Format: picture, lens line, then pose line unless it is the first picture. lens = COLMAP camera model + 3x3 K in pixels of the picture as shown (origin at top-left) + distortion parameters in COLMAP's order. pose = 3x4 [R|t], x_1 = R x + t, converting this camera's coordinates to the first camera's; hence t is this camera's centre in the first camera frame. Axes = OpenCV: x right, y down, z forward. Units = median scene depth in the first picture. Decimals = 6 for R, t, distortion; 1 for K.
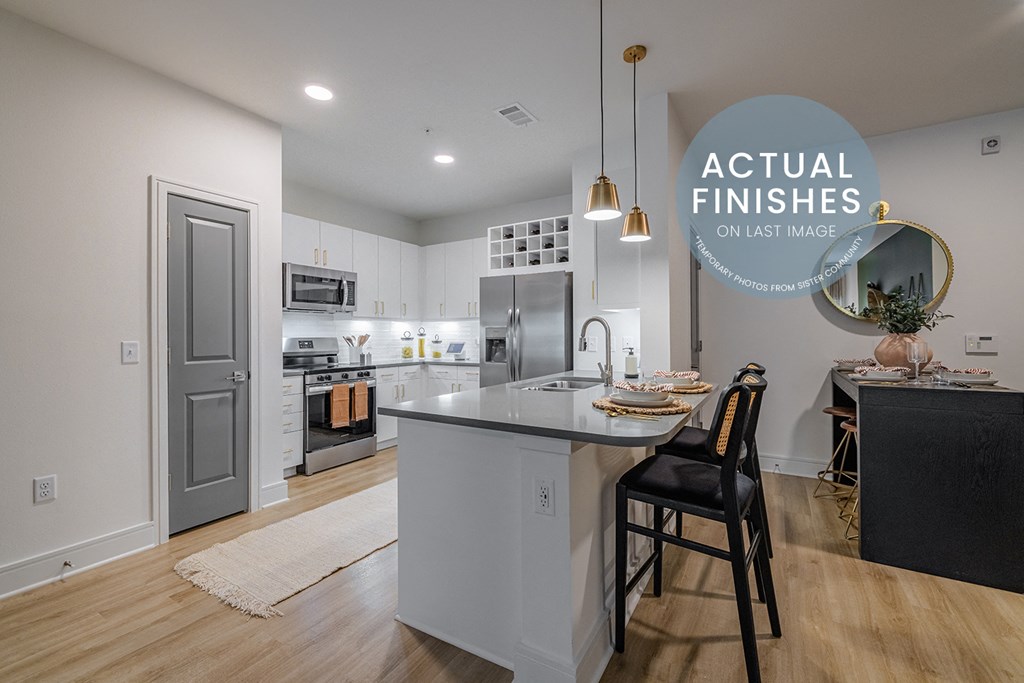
lens RADIAL K [[437.0, 0, 512.7], [0, 437.0, 336.0], [0, 0, 1]] dist [0.000353, 0.000006]
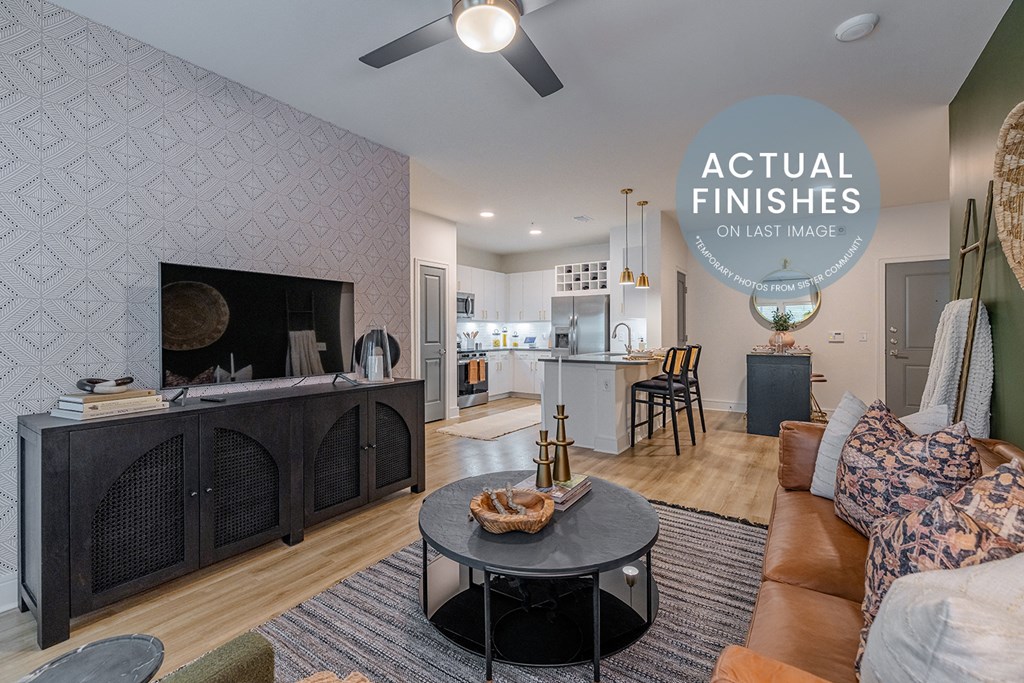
lens RADIAL K [[437.0, 0, 487.9], [0, 437.0, 333.1], [0, 0, 1]] dist [0.000353, 0.000006]
pose [[0.993987, 0.002713, -0.109468, -0.135197], [-0.002854, 0.999995, -0.001126, 0.005775], [0.109465, 0.001431, 0.993990, -0.685027]]
